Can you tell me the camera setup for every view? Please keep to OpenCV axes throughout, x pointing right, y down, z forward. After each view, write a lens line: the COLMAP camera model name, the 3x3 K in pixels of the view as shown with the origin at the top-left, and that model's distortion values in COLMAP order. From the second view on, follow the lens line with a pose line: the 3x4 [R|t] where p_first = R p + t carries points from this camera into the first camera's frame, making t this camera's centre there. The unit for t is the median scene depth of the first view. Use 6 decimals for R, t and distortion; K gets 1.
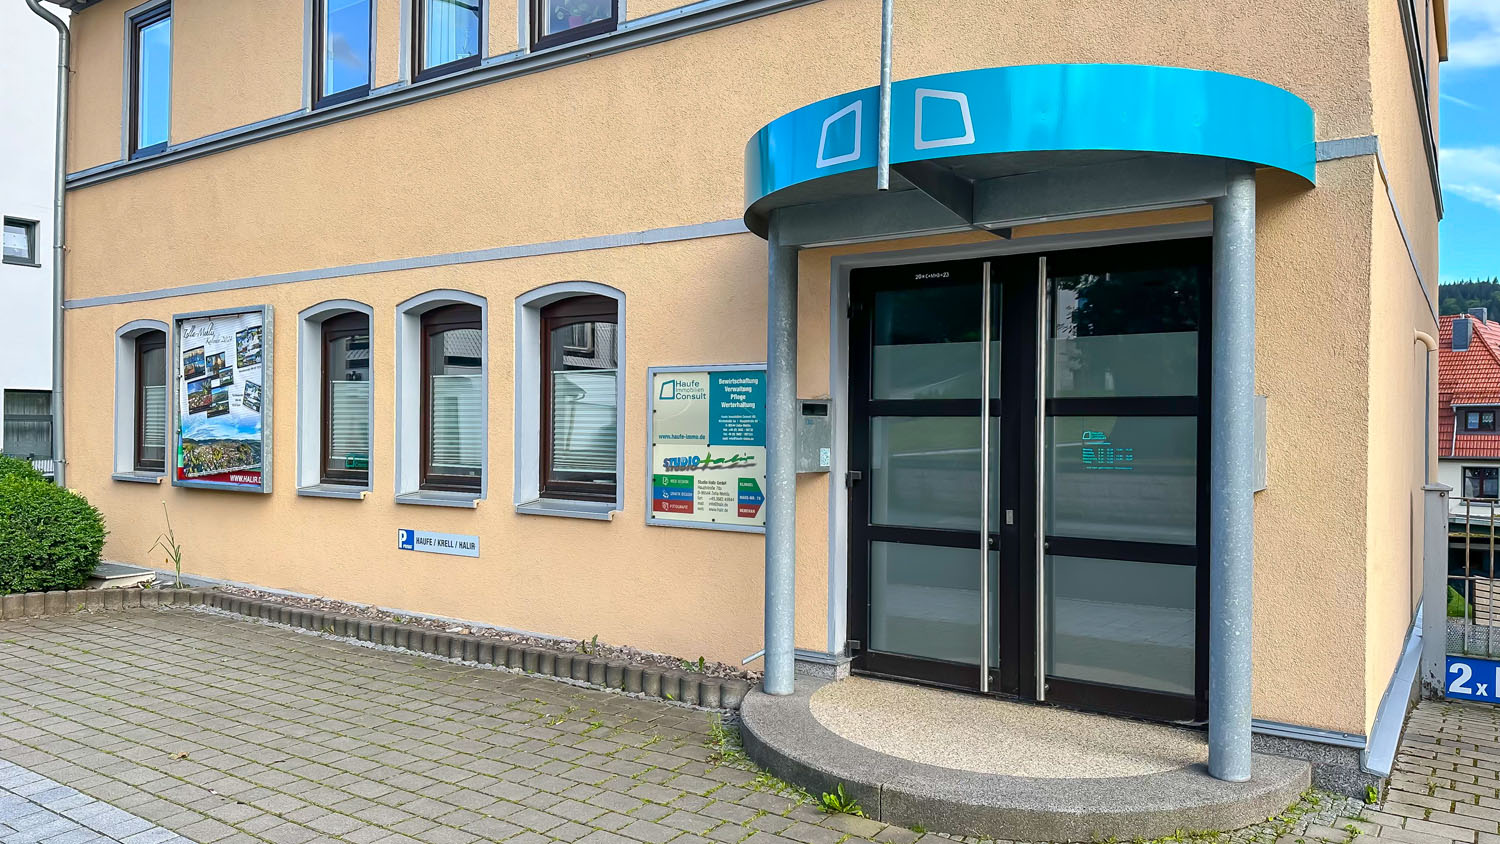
lens RADIAL K [[1053.8, 0, 784.7], [0, 1053.8, 421.7], [0, 0, 1]] dist [0.003634, 0.001282]
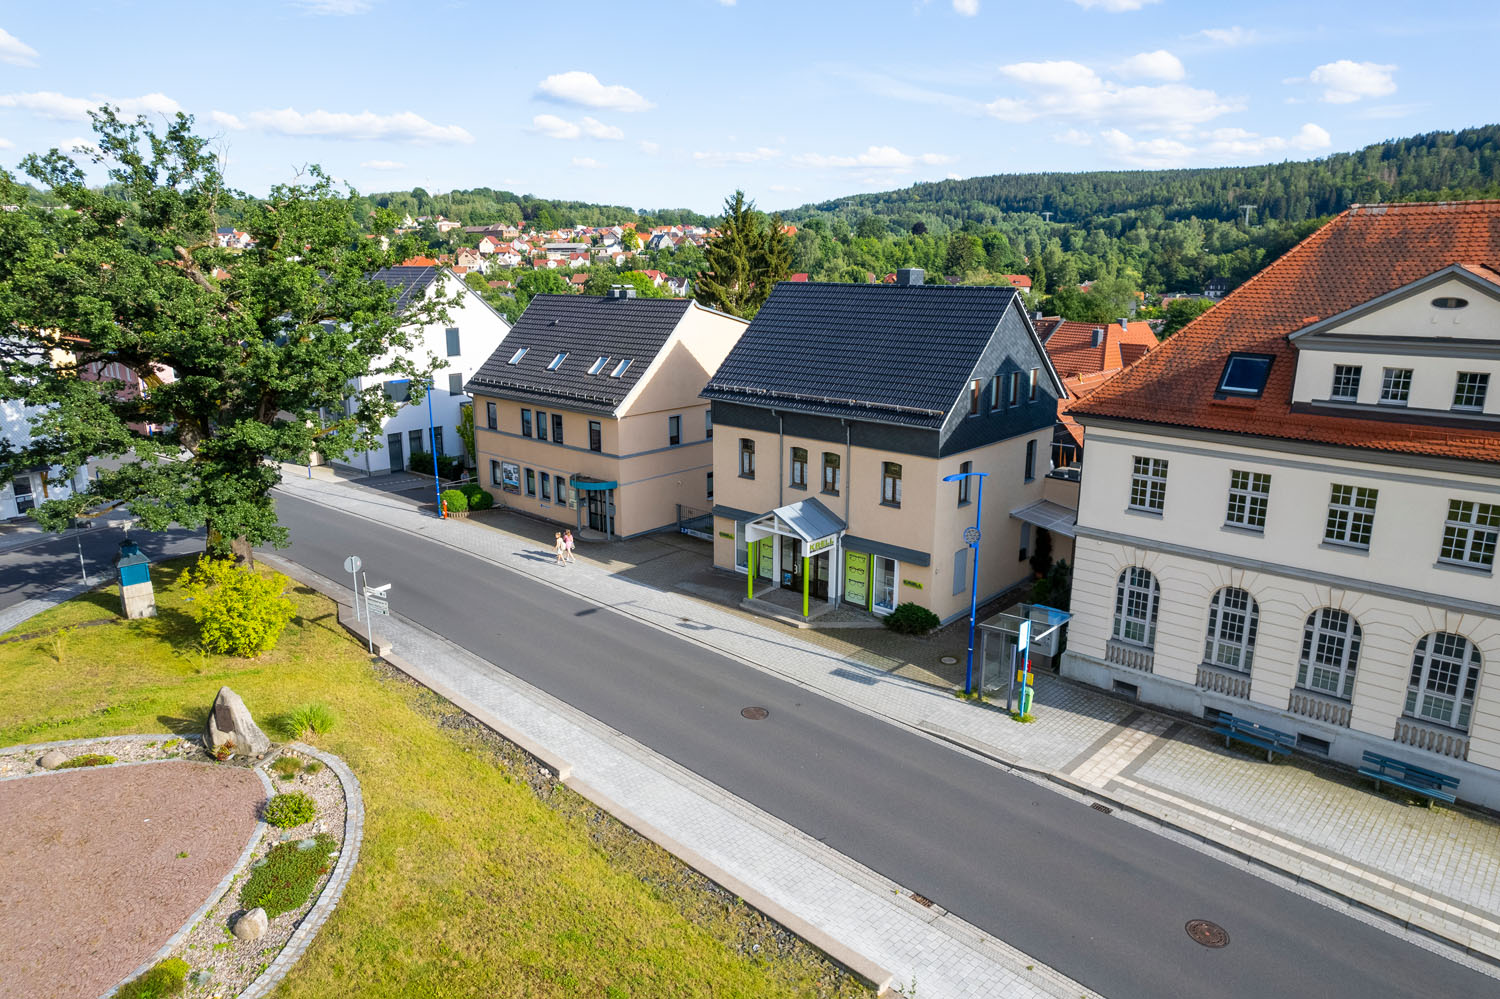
lens RADIAL K [[922.3, 0, 750.0], [0, 922.3, 499.5], [0, 0, 1]] dist [-0.000265, -0.000140]
pose [[0.989978, 0.027979, -0.138423, 1.957580], [0.005222, 0.972256, 0.233862, -1.422539], [0.141126, -0.232242, 0.962366, -4.930424]]
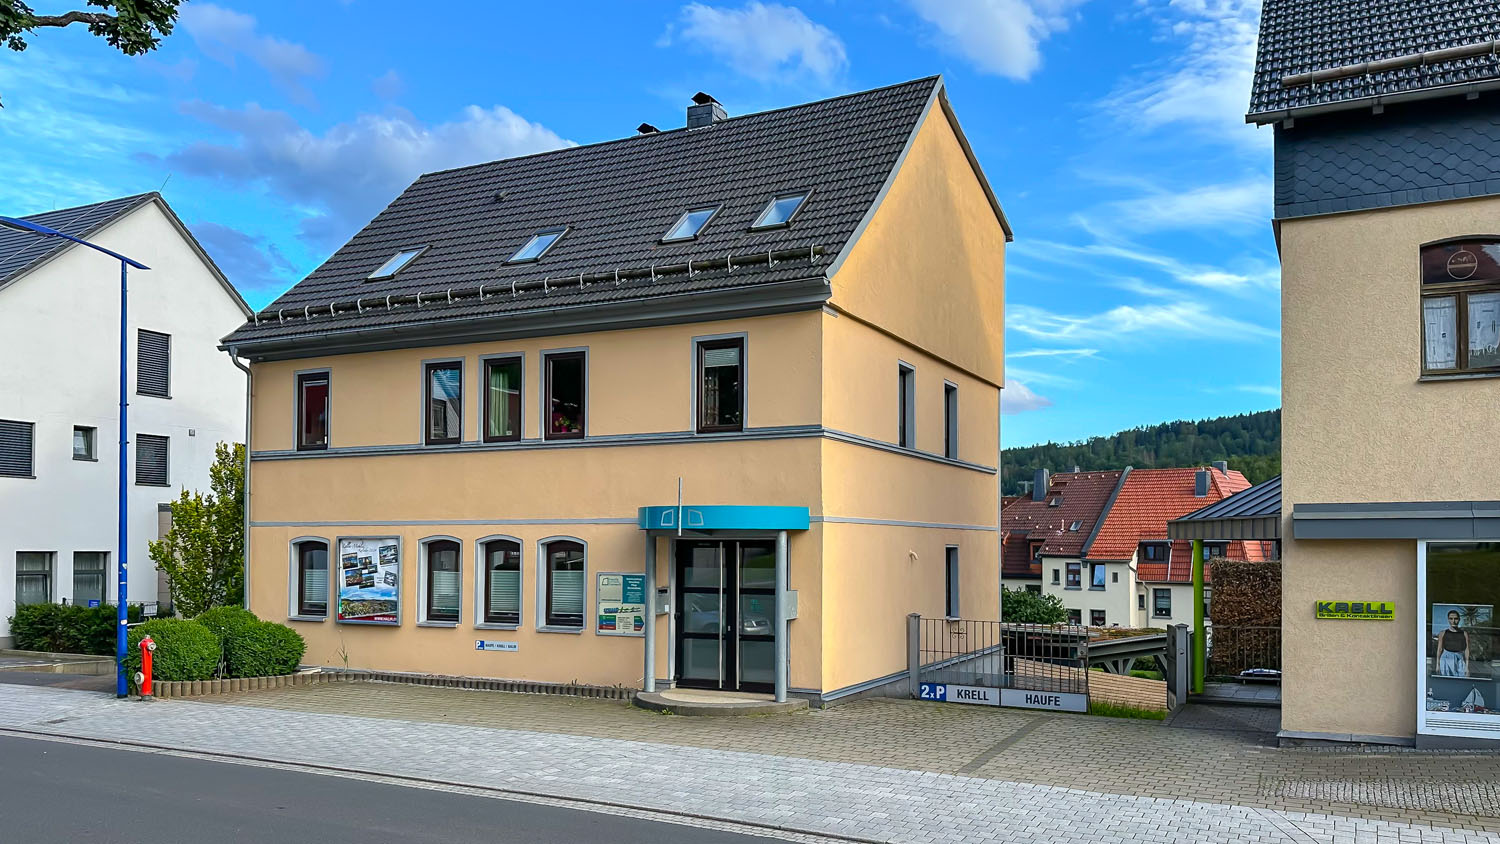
lens RADIAL K [[1097.5, 0, 823.2], [0, 1097.5, 528.4], [0, 0, 1]] dist [0.090921, -0.000438]
pose [[0.988873, -0.001031, 0.148758, 0.012605], [0.003049, 0.999906, -0.013339, -0.113717], [-0.148730, 0.013644, 0.988784, -1.599206]]
